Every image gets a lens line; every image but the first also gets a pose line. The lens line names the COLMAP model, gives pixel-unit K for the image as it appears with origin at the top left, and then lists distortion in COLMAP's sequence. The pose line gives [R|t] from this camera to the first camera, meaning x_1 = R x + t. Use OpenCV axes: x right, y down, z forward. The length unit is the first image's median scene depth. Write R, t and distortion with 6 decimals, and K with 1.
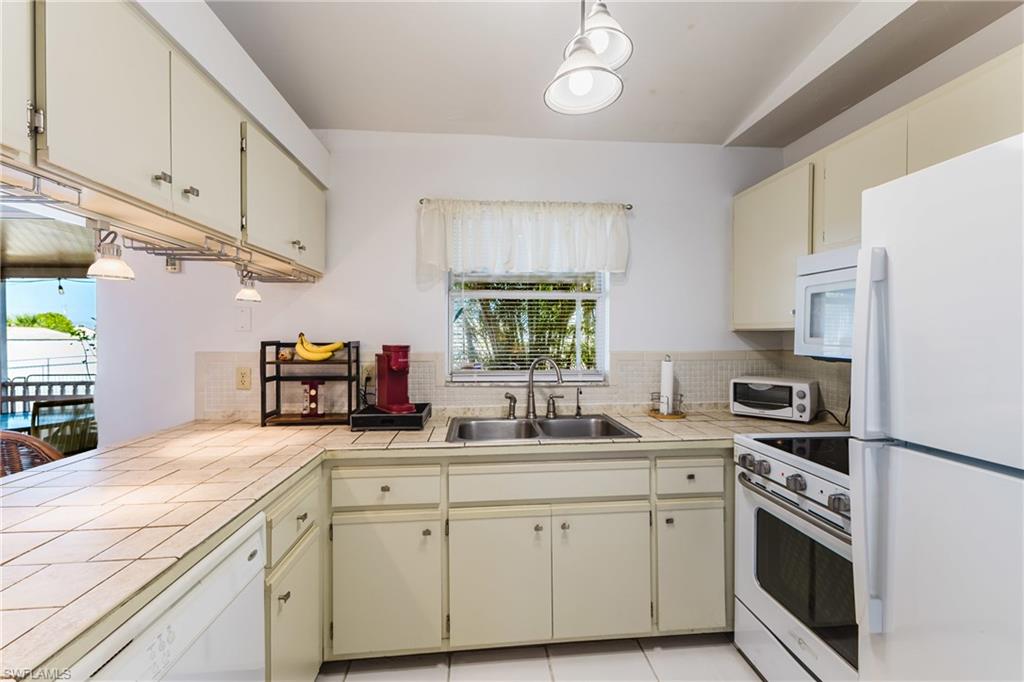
lens RADIAL K [[439.7, 0, 517.5], [0, 439.7, 337.5], [0, 0, 1]] dist [0.006850, -0.000947]
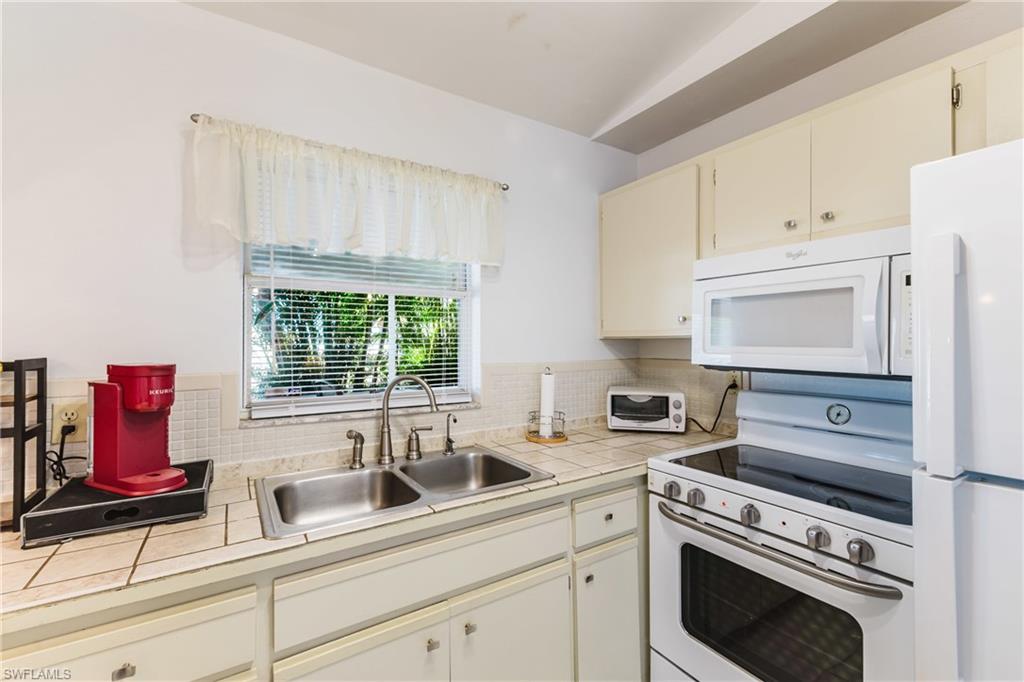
lens RADIAL K [[439.7, 0, 517.3], [0, 439.7, 338.0], [0, 0, 1]] dist [0.006850, -0.000947]
pose [[0.886581, 0.001818, 0.462569, -0.114854], [0.006235, 0.999854, -0.015881, -0.003456], [-0.462530, 0.016964, 0.886441, 0.296269]]
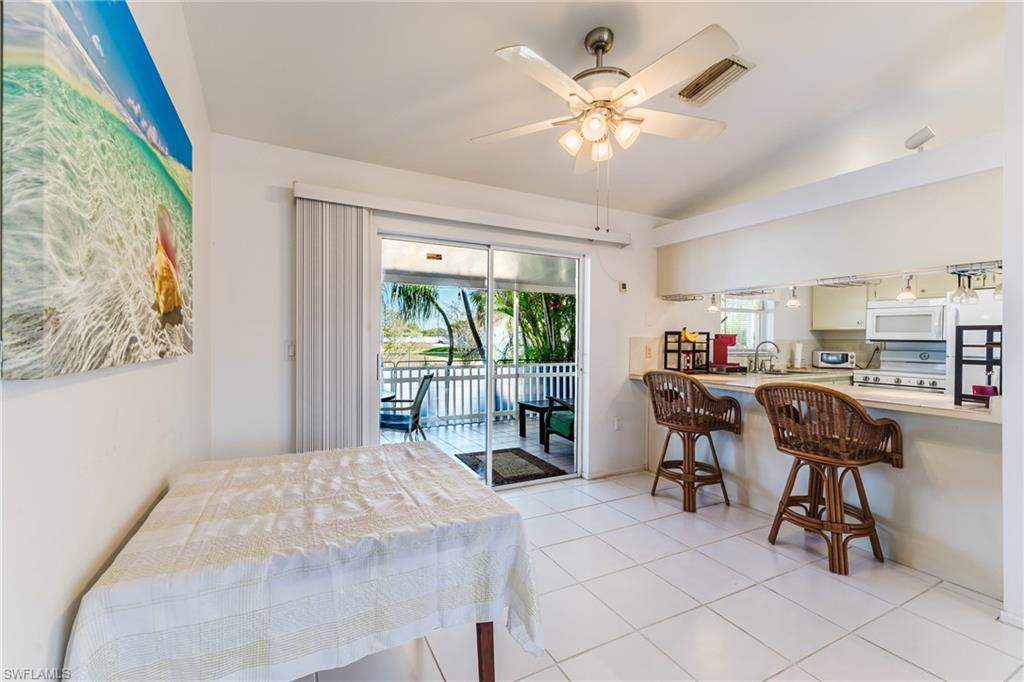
lens RADIAL K [[439.7, 0, 516.3], [0, 439.7, 341.9], [0, 0, 1]] dist [0.006850, -0.000947]
pose [[0.925881, 0.004685, 0.377785, -1.900222], [-0.004466, 0.999989, -0.001456, 0.059086], [-0.377788, -0.000339, 0.925892, -0.512188]]
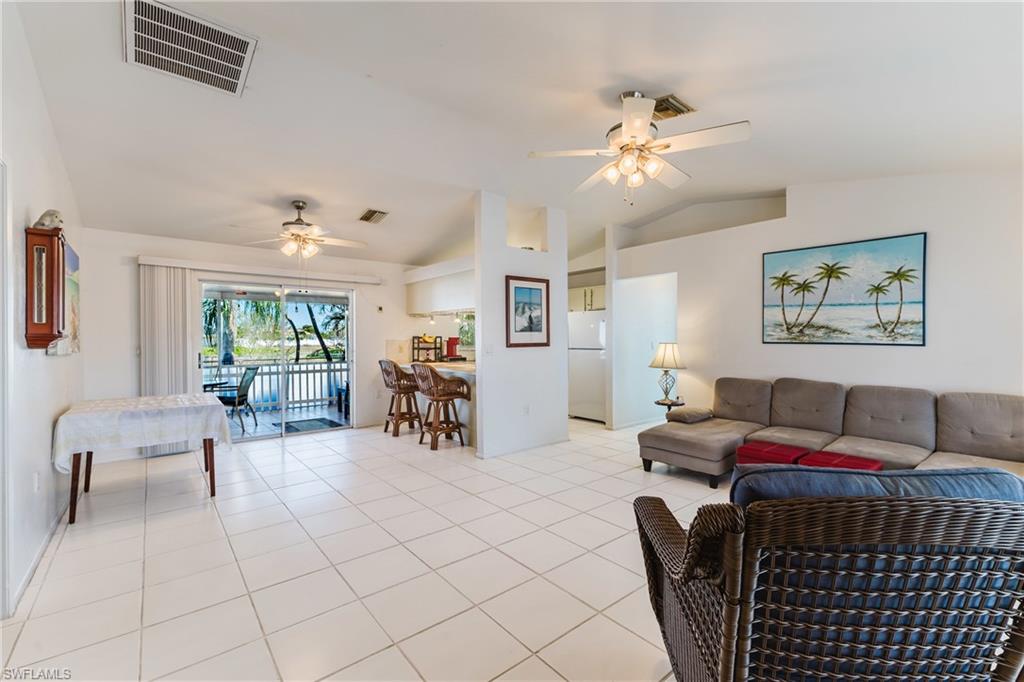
lens RADIAL K [[439.7, 0, 516.5], [0, 439.7, 341.4], [0, 0, 1]] dist [0.006850, -0.000947]
pose [[0.829176, -0.003793, 0.558974, -1.691125], [0.004575, 0.999990, -0.000001, 0.046804], [-0.558969, 0.002558, 0.829185, -1.945849]]
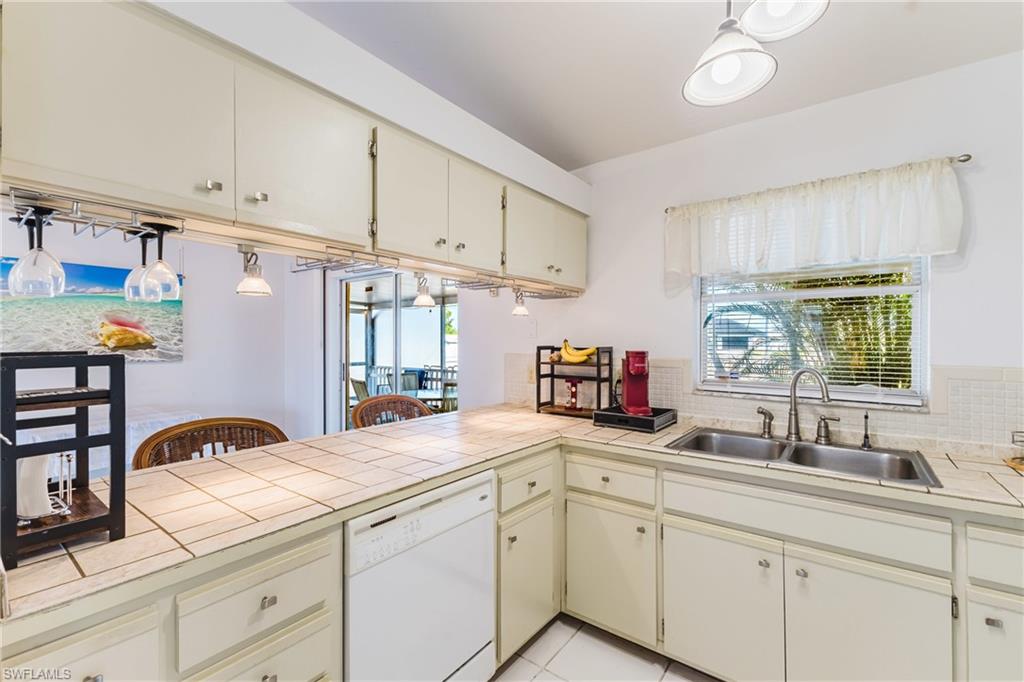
lens RADIAL K [[439.7, 0, 515.1], [0, 439.7, 337.3], [0, 0, 1]] dist [0.006850, -0.000947]
pose [[0.737667, -0.002736, -0.675159, 0.222708], [-0.006148, 0.999923, -0.010769, -0.002512], [0.675136, 0.012094, 0.737594, 0.012702]]
